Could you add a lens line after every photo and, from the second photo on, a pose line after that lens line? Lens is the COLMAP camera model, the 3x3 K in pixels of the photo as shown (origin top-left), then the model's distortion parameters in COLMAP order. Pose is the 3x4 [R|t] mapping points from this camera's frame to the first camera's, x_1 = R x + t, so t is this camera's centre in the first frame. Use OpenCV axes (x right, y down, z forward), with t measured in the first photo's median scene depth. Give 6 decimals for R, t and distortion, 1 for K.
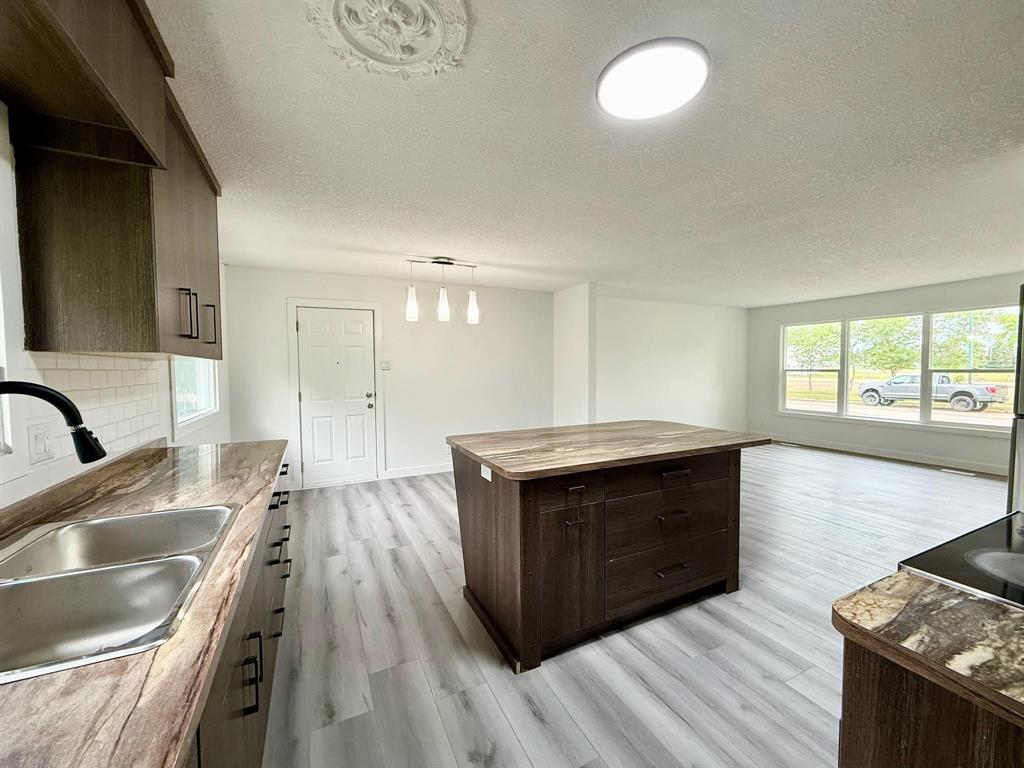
lens RADIAL K [[407.0, 0, 510.1], [0, 407.0, 385.1], [0, 0, 1]] dist [-0.000879, 0.000193]
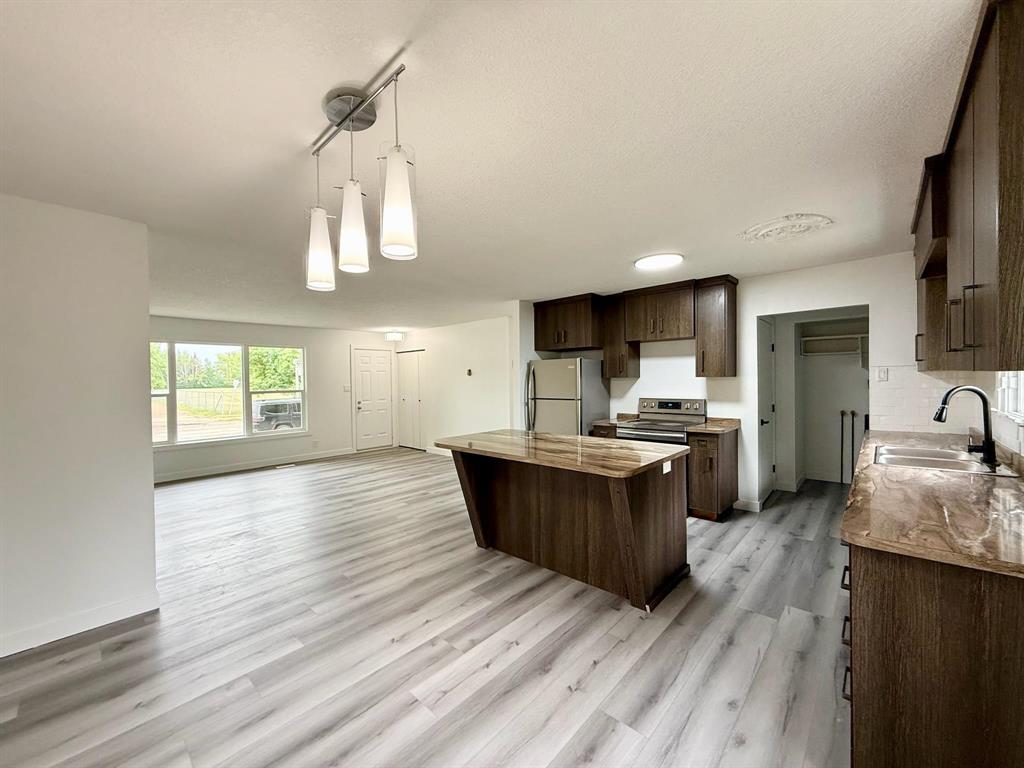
lens RADIAL K [[407.0, 0, 510.1], [0, 407.0, 385.1], [0, 0, 1]] dist [-0.000879, 0.000193]
pose [[-0.371955, 0.002002, 0.928249, -1.106872], [0.059675, 0.997981, 0.021759, -0.103754], [-0.926331, 0.063486, -0.371323, 1.998527]]
